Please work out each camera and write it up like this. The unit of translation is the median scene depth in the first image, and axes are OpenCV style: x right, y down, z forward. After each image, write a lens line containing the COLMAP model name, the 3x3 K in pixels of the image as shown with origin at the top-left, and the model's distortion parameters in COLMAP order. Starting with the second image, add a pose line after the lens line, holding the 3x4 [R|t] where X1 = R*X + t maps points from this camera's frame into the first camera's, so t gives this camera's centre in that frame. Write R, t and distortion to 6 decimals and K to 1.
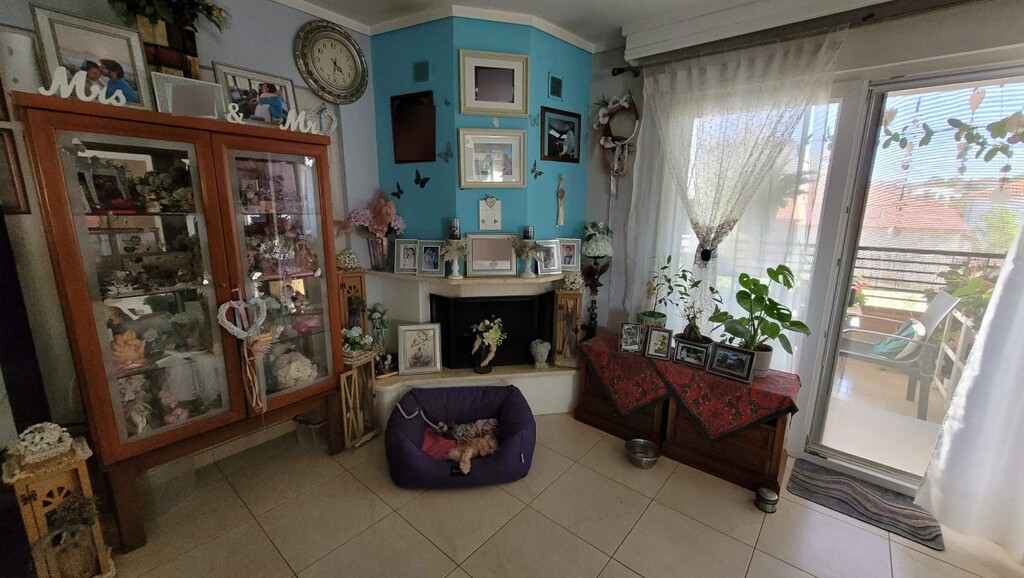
lens RADIAL K [[402.6, 0, 514.7], [0, 402.6, 288.2], [0, 0, 1]] dist [0.002251, 0.000044]
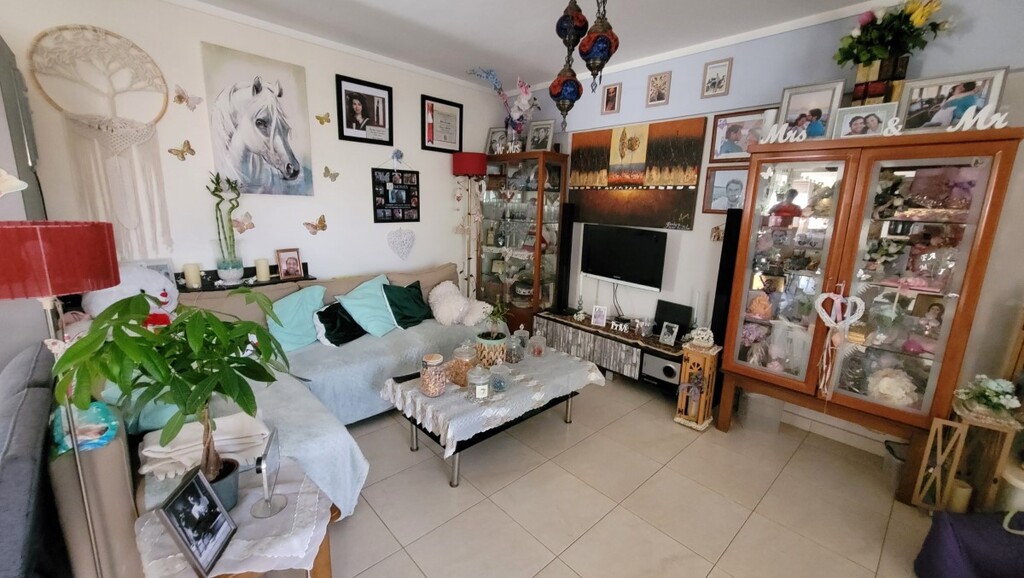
lens RADIAL K [[402.6, 0, 514.7], [0, 402.6, 288.2], [0, 0, 1]] dist [0.002251, 0.000044]
pose [[-0.113044, 0.191273, -0.975006, 0.521553], [-0.234200, 0.948516, 0.213230, -0.015125], [0.965594, 0.252451, -0.062428, 0.183335]]
